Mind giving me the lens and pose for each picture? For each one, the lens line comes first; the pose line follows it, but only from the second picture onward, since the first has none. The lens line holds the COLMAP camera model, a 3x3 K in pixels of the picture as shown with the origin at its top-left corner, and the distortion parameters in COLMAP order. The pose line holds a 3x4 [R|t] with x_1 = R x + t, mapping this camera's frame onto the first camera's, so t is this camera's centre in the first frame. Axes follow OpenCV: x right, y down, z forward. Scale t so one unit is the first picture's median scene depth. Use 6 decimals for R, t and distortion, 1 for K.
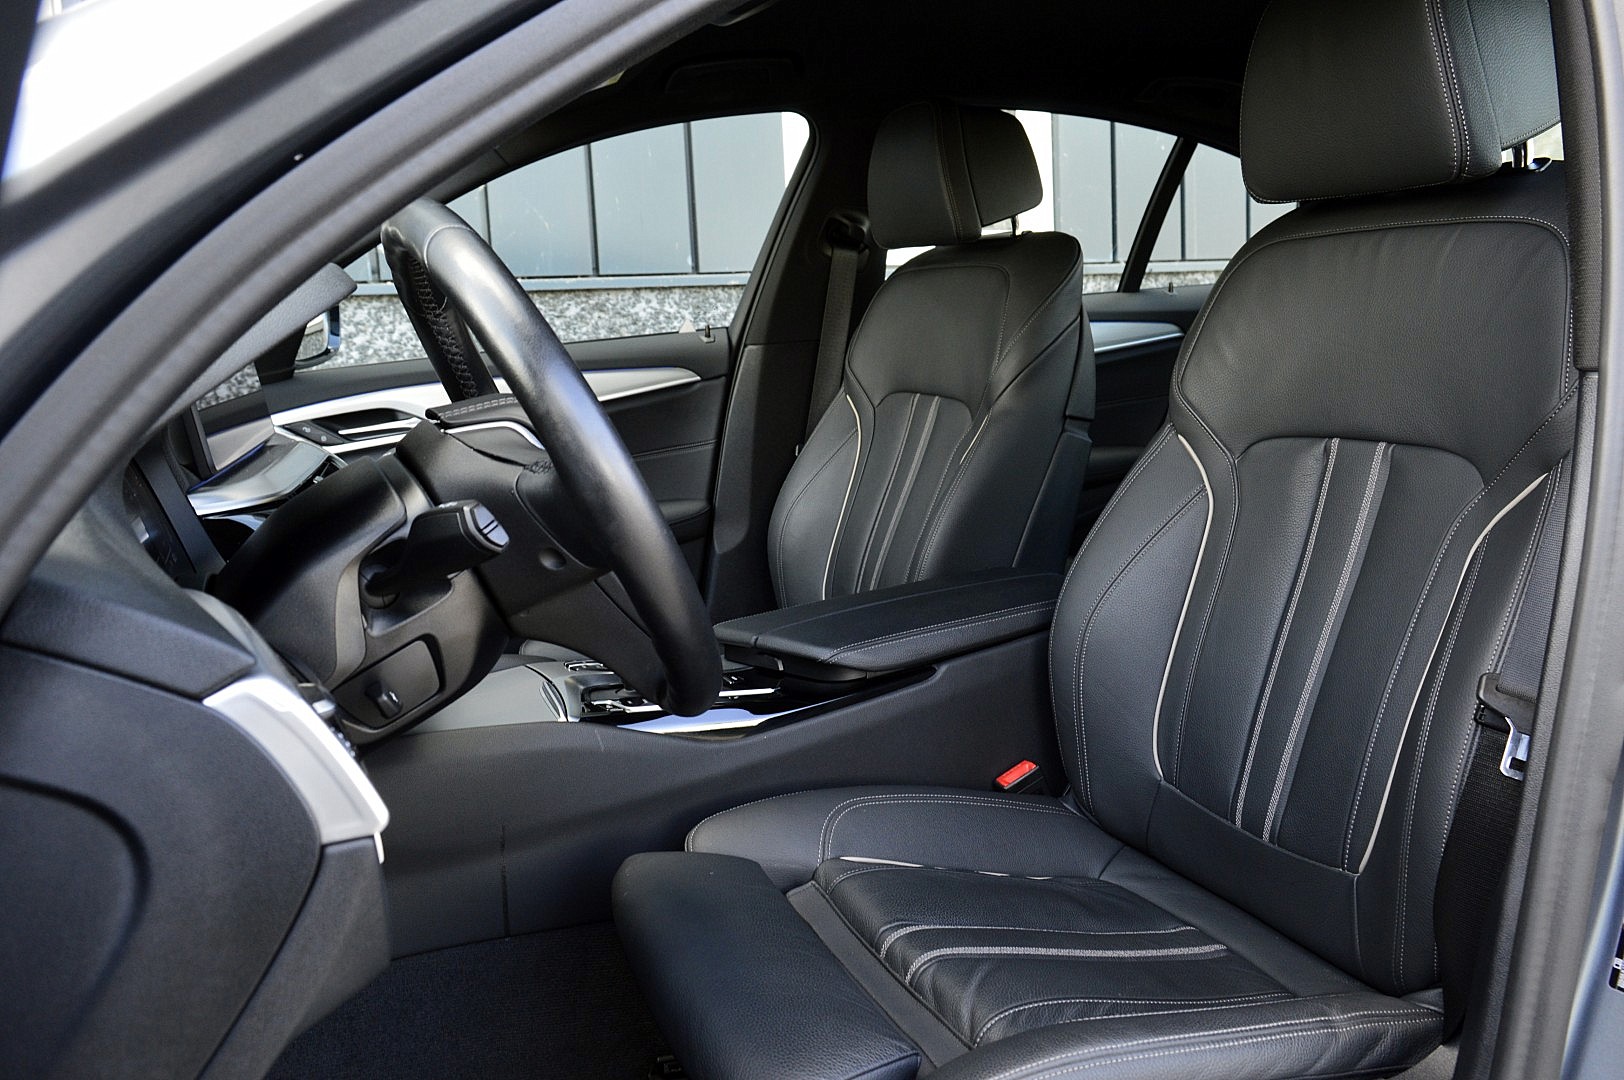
lens RADIAL K [[1283.5, 0, 812.0], [0, 1283.5, 540.0], [0, 0, 1]] dist [-0.017992, -0.006843]
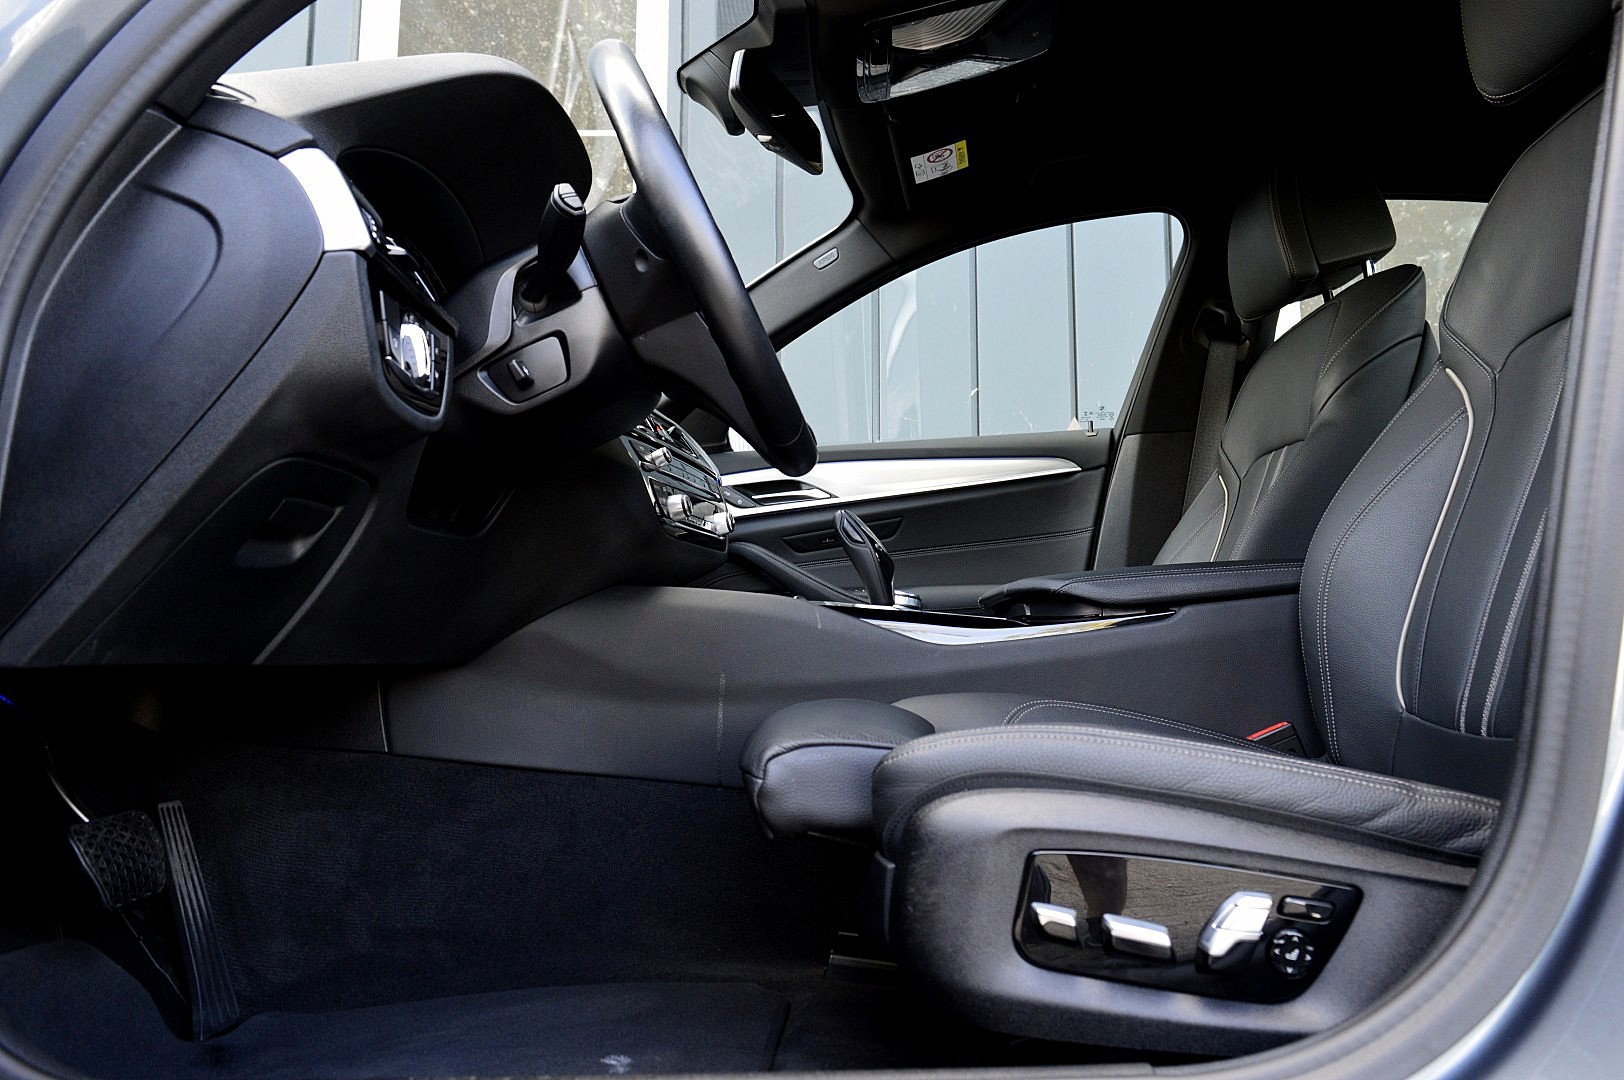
lens RADIAL K [[1283.5, 0, 812.0], [0, 1283.5, 540.0], [0, 0, 1]] dist [-0.017992, -0.006843]
pose [[0.894676, -0.001477, -0.446713, 0.207542], [-0.114730, 0.965692, -0.232973, 0.224036], [0.431731, 0.259687, 0.863812, 0.015948]]
